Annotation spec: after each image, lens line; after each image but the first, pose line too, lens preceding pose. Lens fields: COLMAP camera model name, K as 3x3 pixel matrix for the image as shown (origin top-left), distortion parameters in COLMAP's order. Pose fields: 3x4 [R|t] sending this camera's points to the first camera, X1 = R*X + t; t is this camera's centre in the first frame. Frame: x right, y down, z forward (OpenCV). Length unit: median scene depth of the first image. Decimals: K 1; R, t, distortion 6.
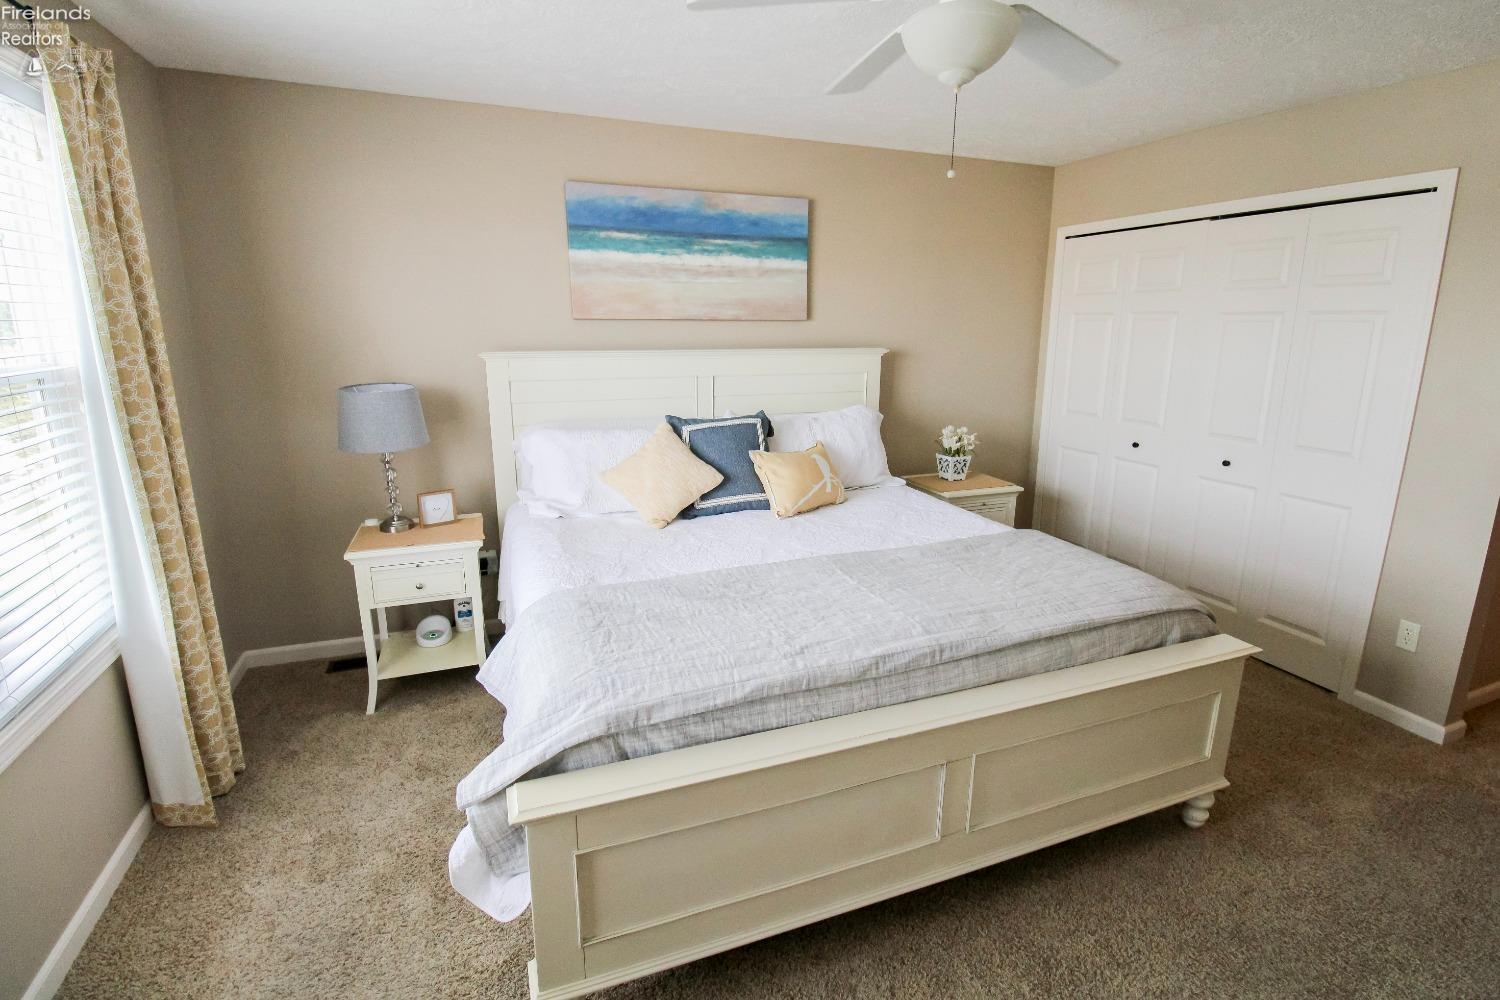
lens RADIAL K [[704.9, 0, 753.7], [0, 704.9, 485.5], [0, 0, 1]] dist [0.000778, -0.014489]
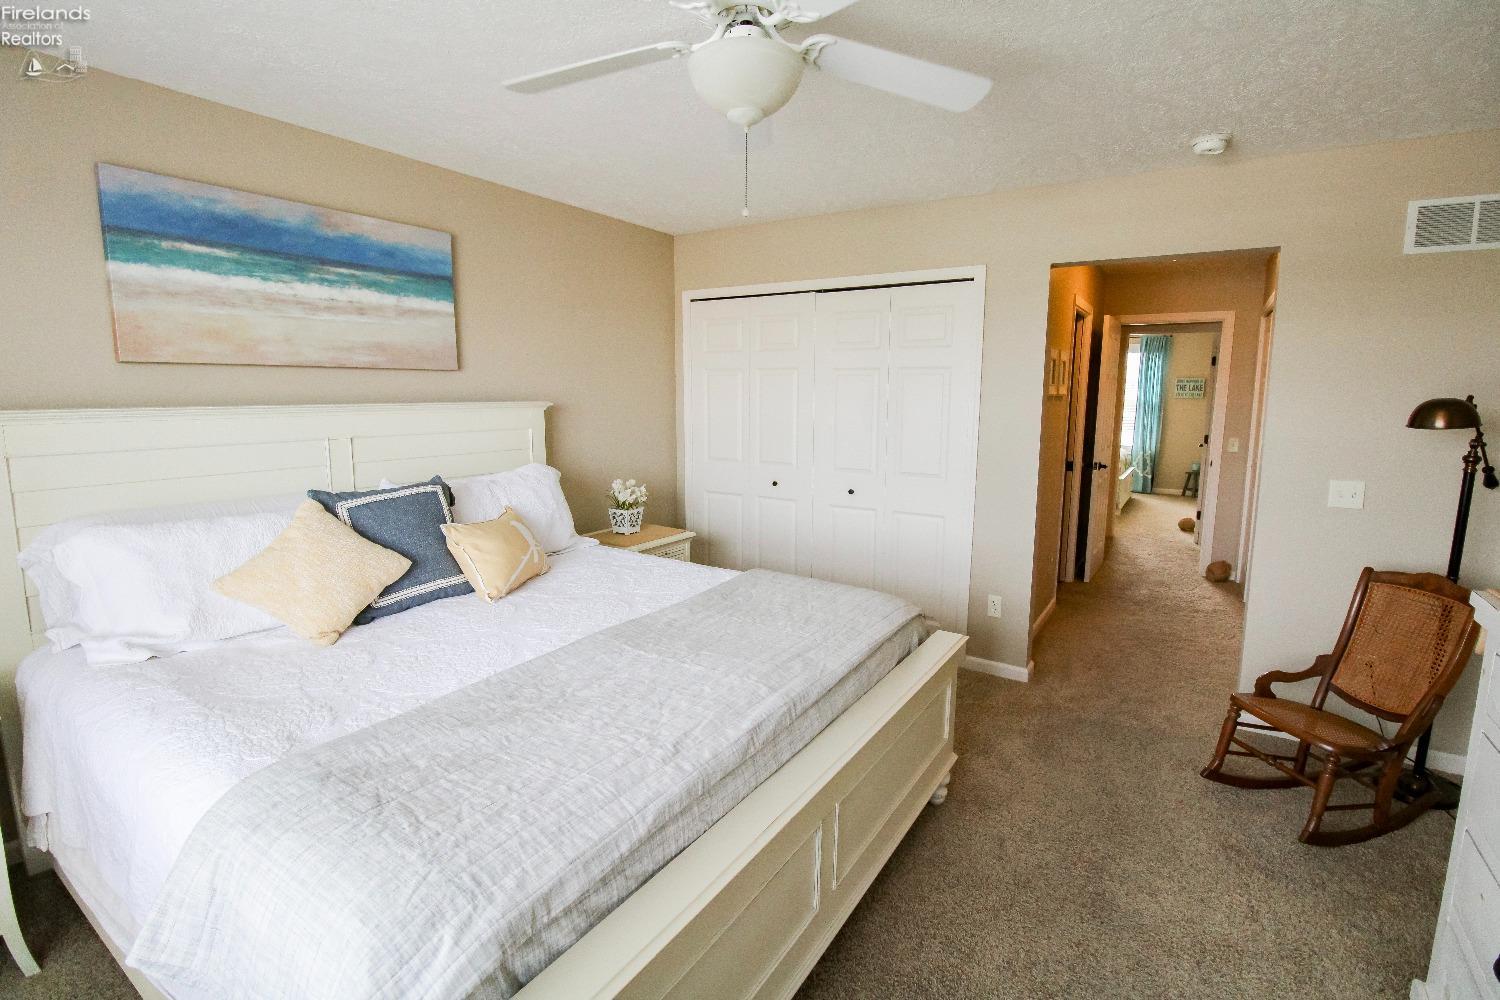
lens RADIAL K [[693.2, 0, 750.6], [0, 693.2, 488.5], [0, 0, 1]] dist [0.000726, -0.014390]
pose [[0.811588, -0.081358, 0.578538, -0.170008], [0.127135, 0.991120, -0.038971, -0.014061], [-0.570230, 0.105181, 0.814724, 0.143107]]
